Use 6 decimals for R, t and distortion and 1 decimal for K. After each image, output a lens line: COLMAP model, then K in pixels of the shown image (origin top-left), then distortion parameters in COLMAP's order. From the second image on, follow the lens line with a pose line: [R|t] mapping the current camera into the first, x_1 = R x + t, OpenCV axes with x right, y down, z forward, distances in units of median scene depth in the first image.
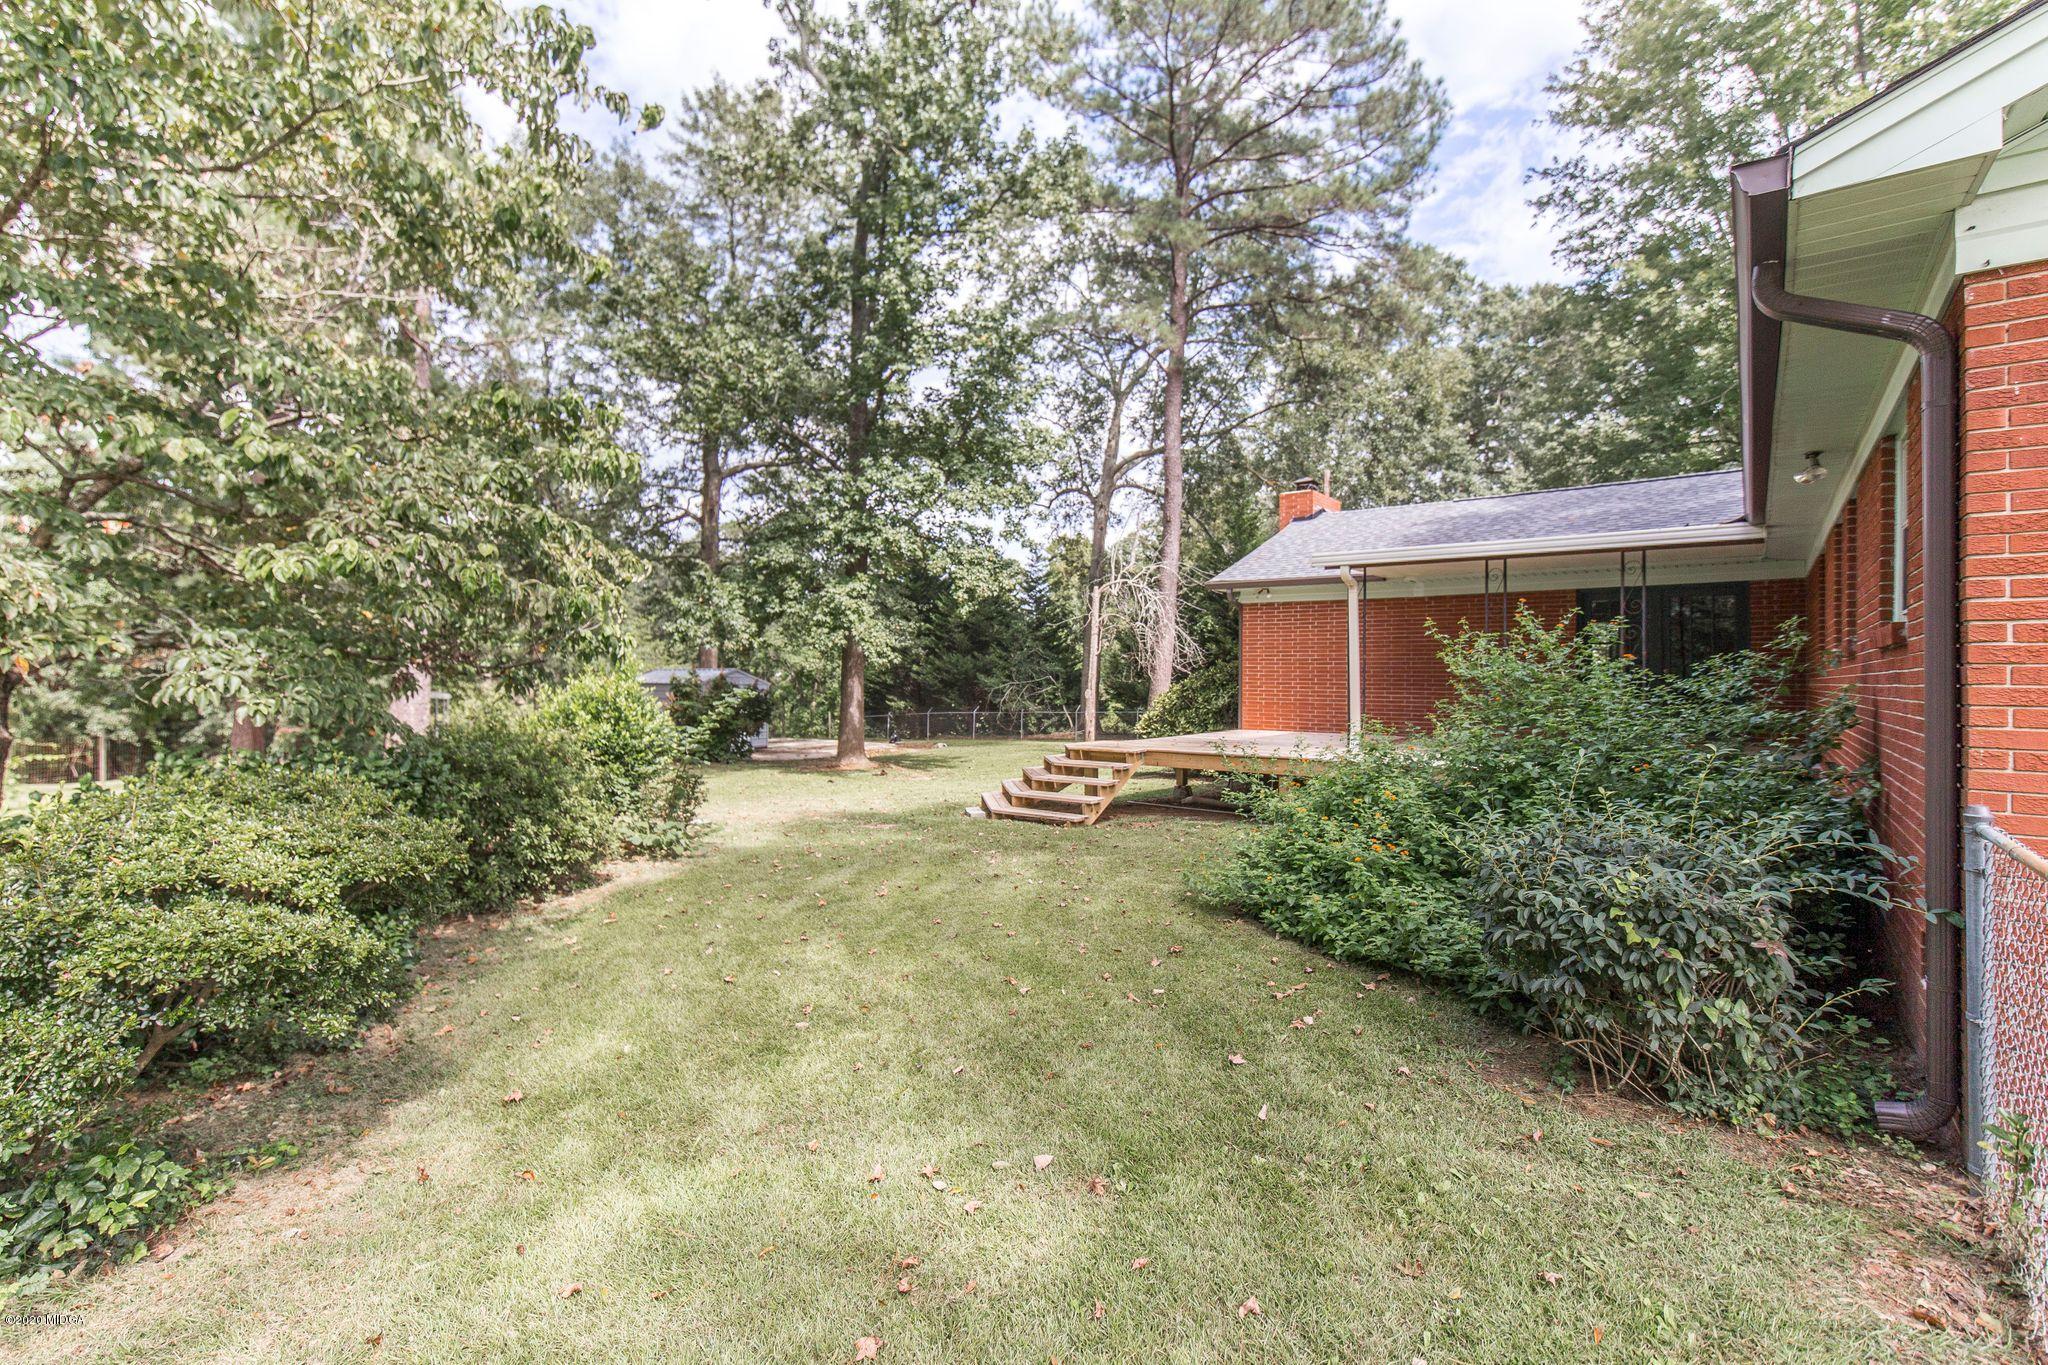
lens RADIAL K [[953.9, 0, 982.9], [0, 953.9, 681.7], [0, 0, 1]] dist [0.026495, 0.000336]
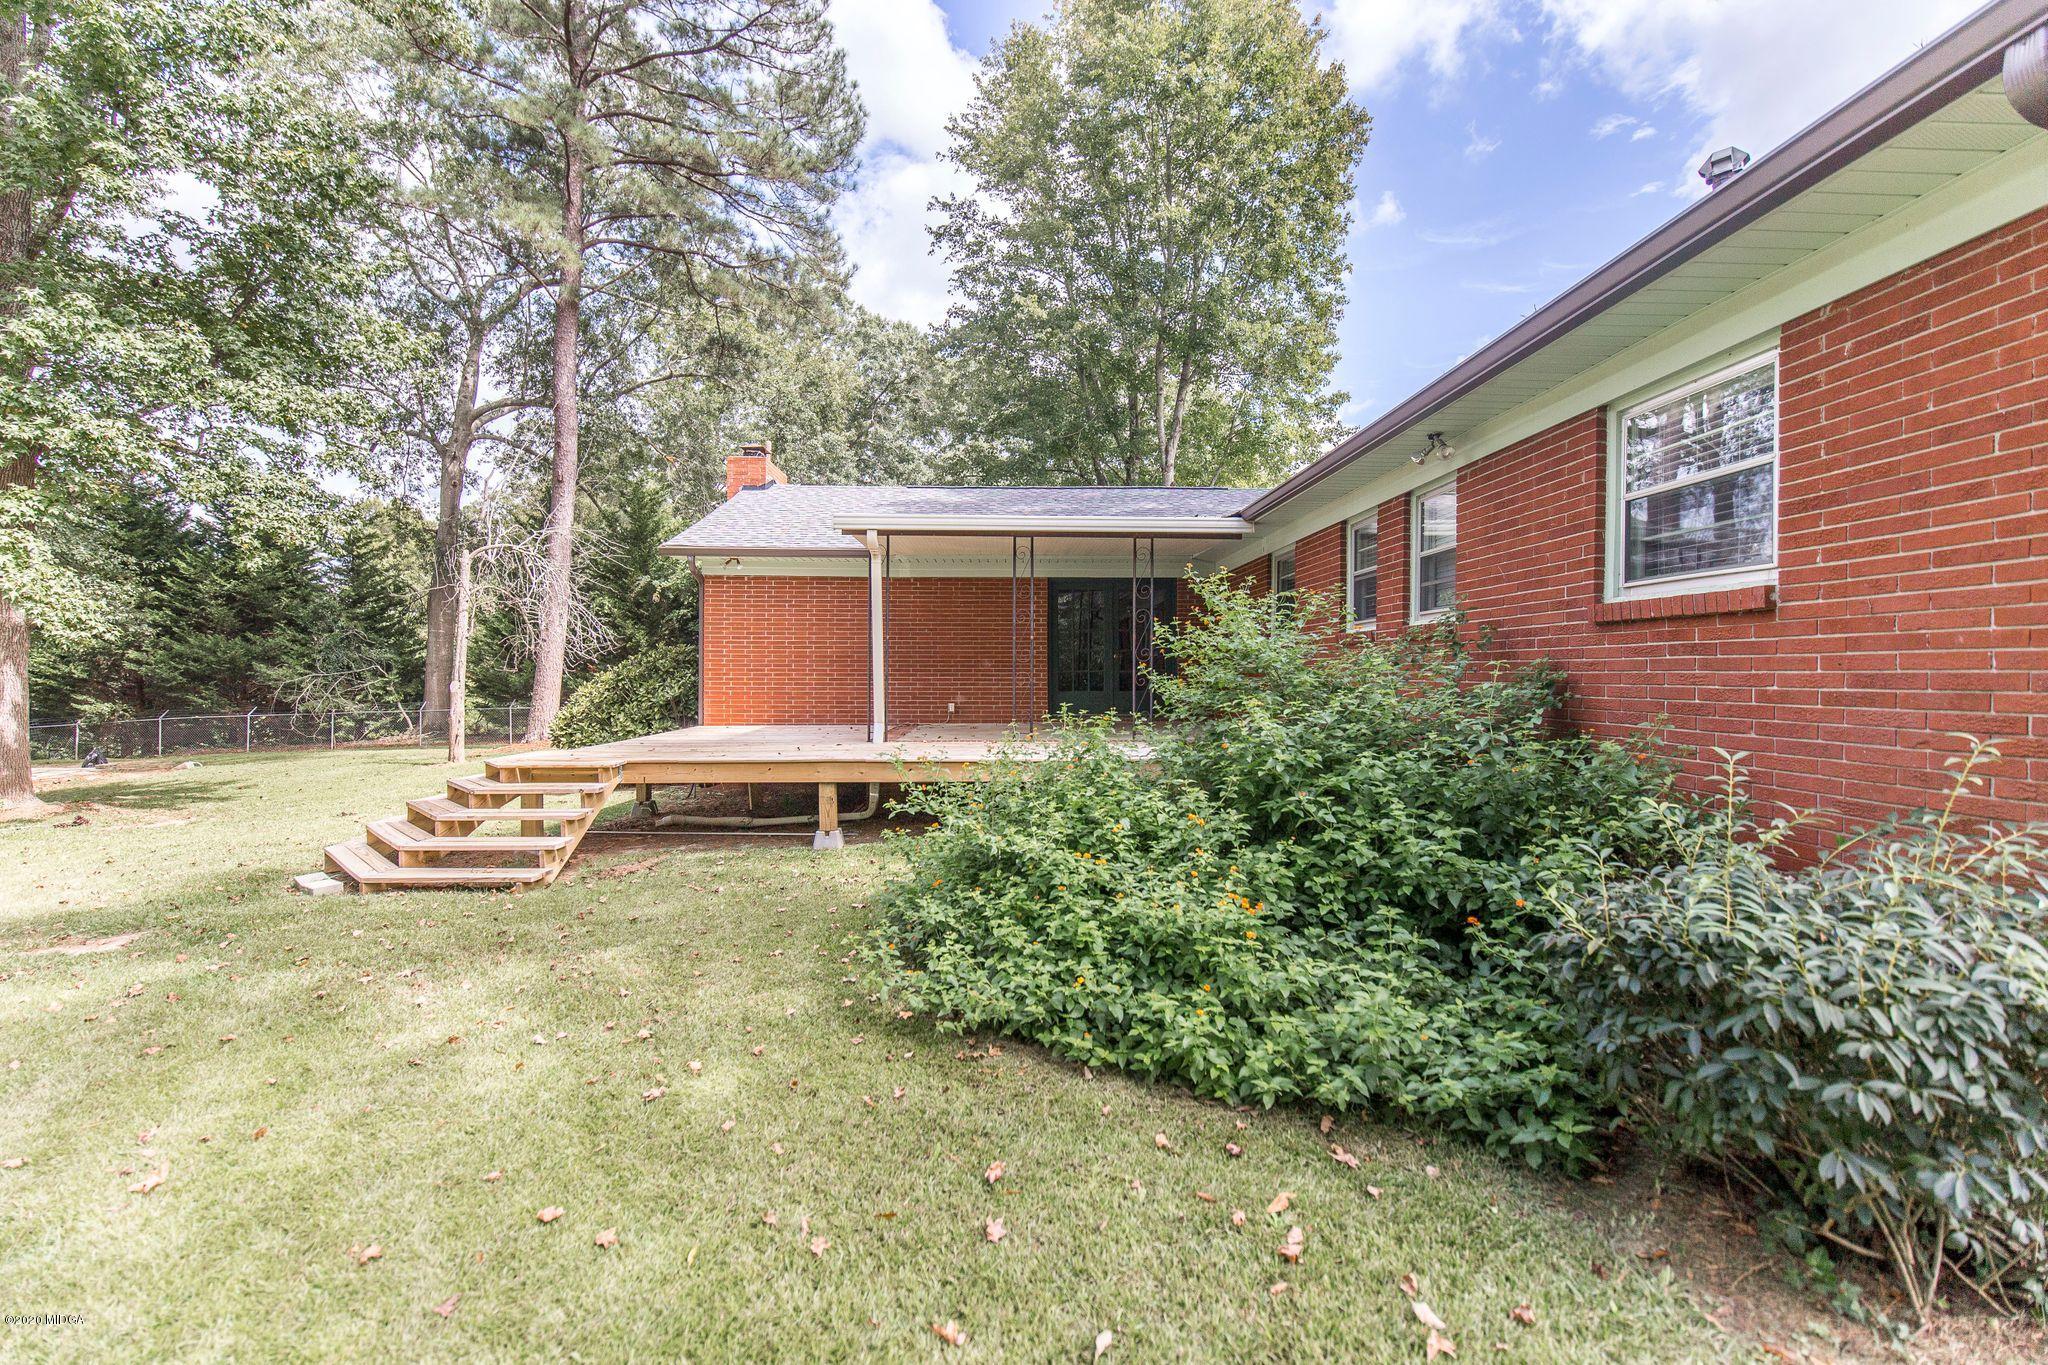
lens RADIAL K [[905.4, 0, 1031.8], [0, 905.4, 678.9], [0, 0, 1]] dist [0.000635, 0.000741]
pose [[0.753356, -0.009661, 0.657542, -0.025639], [0.005657, 0.999950, 0.008211, 0.003180], [-0.657589, -0.002465, 0.753373, 0.161645]]
